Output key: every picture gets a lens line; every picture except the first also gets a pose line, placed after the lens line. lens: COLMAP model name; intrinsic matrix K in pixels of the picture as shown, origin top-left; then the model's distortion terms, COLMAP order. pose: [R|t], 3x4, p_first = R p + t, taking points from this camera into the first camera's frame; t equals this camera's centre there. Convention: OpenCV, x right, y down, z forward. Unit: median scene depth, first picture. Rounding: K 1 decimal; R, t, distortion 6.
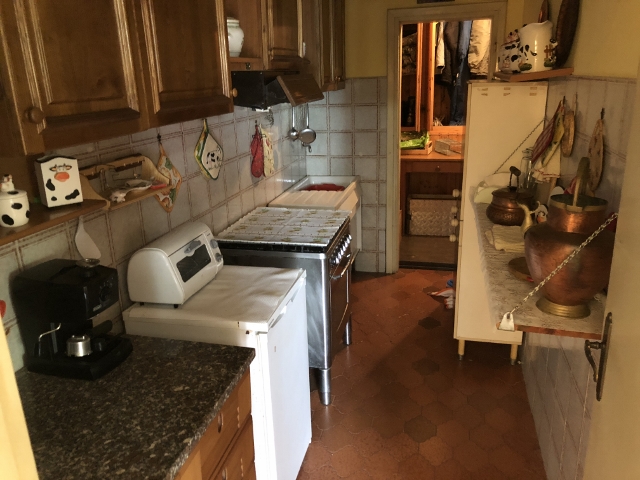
lens RADIAL K [[523.4, 0, 320.0], [0, 523.4, 240.0], [0, 0, 1]] dist [0.012553, 0.000443]
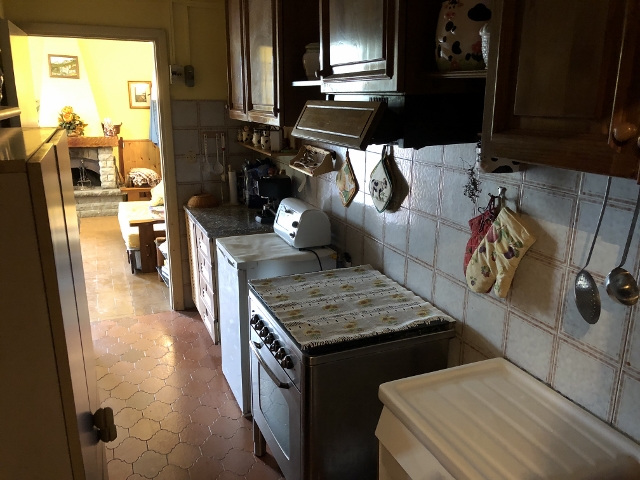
lens RADIAL K [[523.4, 0, 320.0], [0, 523.4, 240.0], [0, 0, 1]] dist [0.012553, 0.000443]
pose [[-0.805950, 0.181086, -0.563606, 0.365354], [-0.160615, 0.849463, 0.502609, -0.468624], [0.569778, 0.495601, -0.655540, 1.429427]]
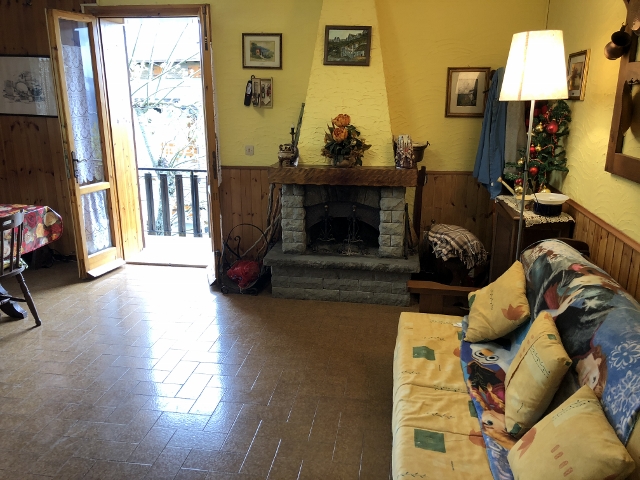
lens RADIAL K [[523.4, 0, 320.0], [0, 523.4, 240.0], [0, 0, 1]] dist [0.012553, 0.000443]
pose [[-0.995418, 0.057269, -0.076572, 0.277622], [0.005342, 0.832856, 0.553464, -0.372163], [0.095470, 0.550519, -0.829346, 1.125766]]
